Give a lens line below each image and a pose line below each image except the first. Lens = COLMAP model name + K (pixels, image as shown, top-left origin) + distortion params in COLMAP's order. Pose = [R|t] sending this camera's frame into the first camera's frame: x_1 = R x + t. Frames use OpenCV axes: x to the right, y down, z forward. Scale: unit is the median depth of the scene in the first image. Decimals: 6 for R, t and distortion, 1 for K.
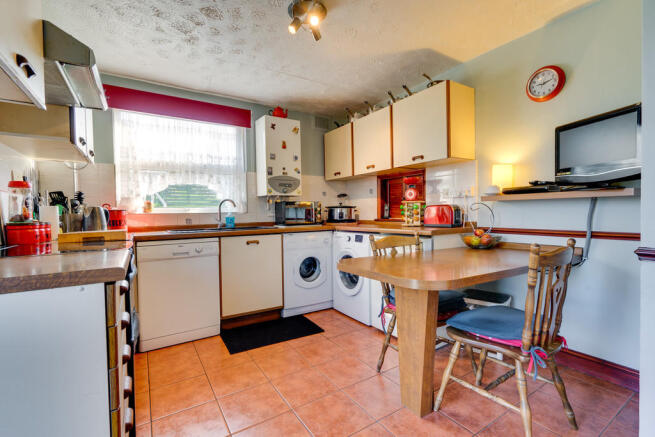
lens RADIAL K [[298.2, 0, 325.6], [0, 298.2, 203.8], [0, 0, 1]] dist [-0.001357, -0.000209]
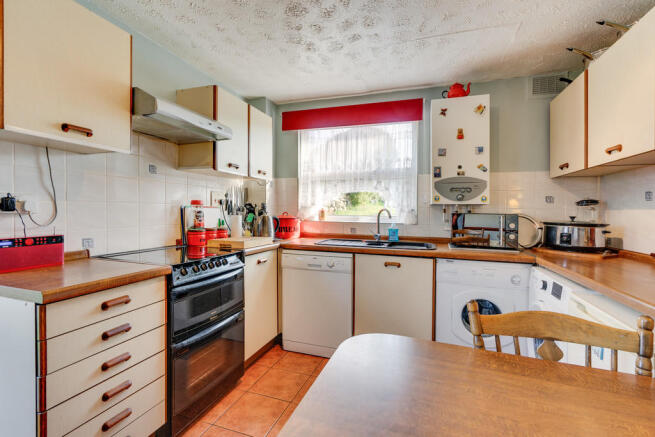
lens RADIAL K [[298.2, 0, 325.6], [0, 298.2, 203.8], [0, 0, 1]] dist [-0.001357, -0.000209]
pose [[0.618897, 0.009737, -0.785412, 0.231099], [-0.000157, 0.999925, 0.012273, -0.037913], [0.785472, -0.007472, 0.618852, 0.299381]]
